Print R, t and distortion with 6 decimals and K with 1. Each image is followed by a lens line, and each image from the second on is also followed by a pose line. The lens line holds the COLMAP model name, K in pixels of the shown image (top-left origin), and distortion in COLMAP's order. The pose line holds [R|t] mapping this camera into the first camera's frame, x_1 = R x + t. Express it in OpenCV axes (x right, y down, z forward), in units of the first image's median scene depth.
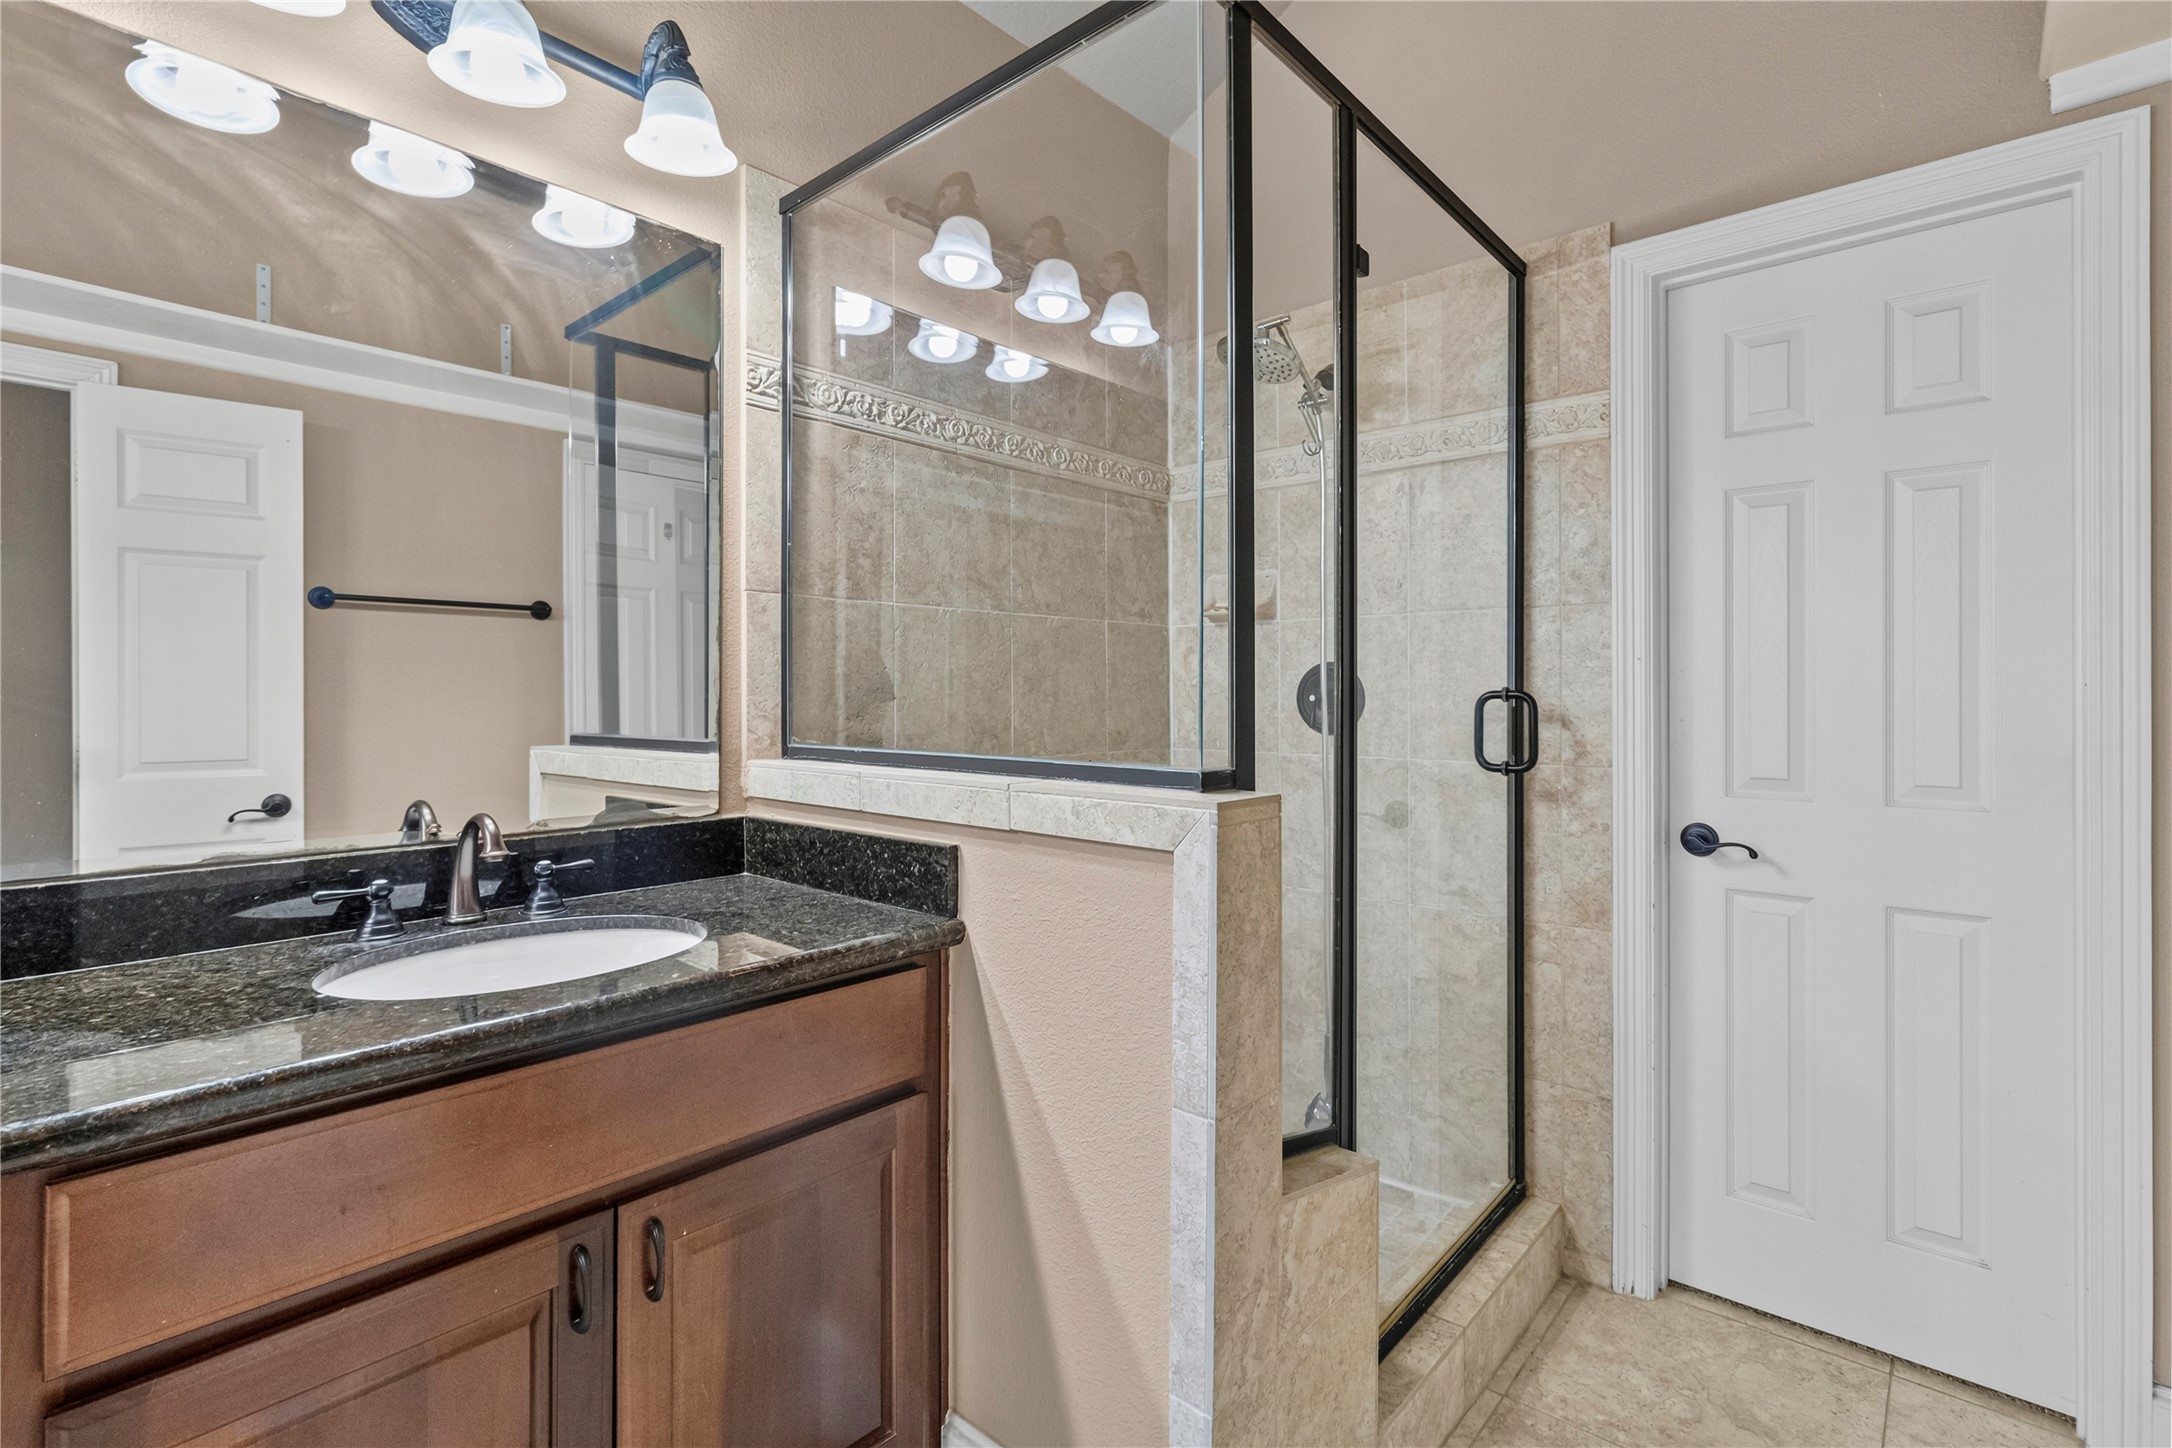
lens RADIAL K [[993.9, 0, 1083.4], [0, 993.9, 695.4], [0, 0, 1]] dist [0.001027, -0.000006]
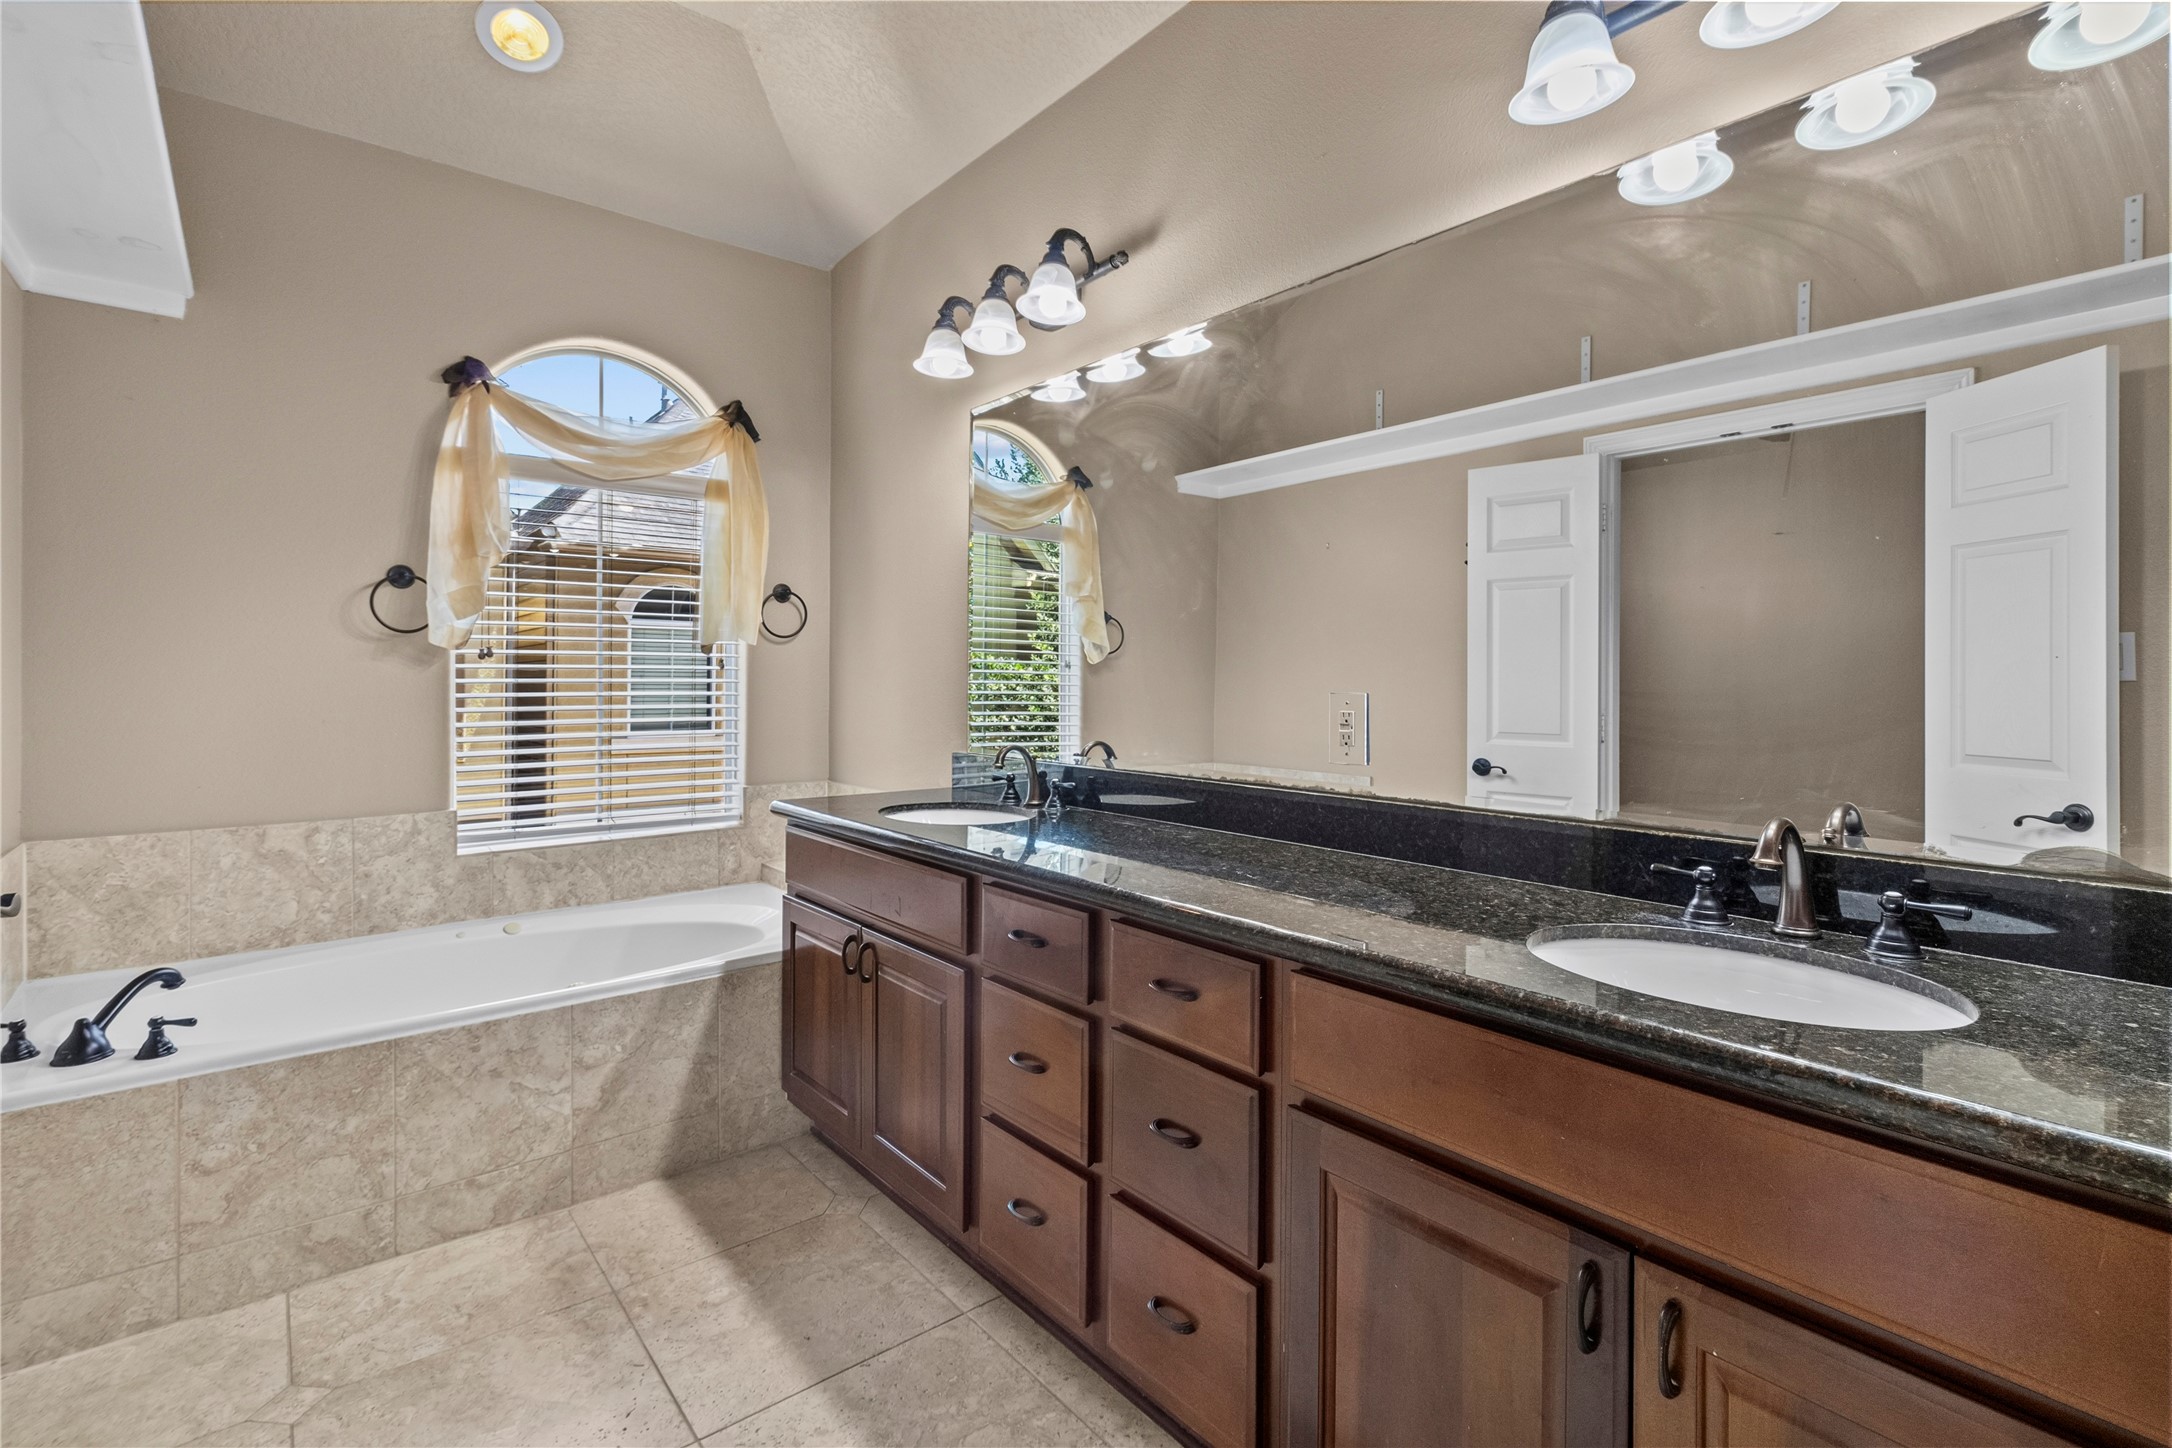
lens RADIAL K [[1012.6, 0, 1087.4], [0, 1012.6, 684.4], [0, 0, 1]] dist [0.007323, 0.000100]
pose [[-0.157678, -0.002227, -0.987488, 0.398997], [-0.010421, 0.999946, -0.000591, 0.005423], [0.987436, 0.010197, -0.157693, 0.508260]]
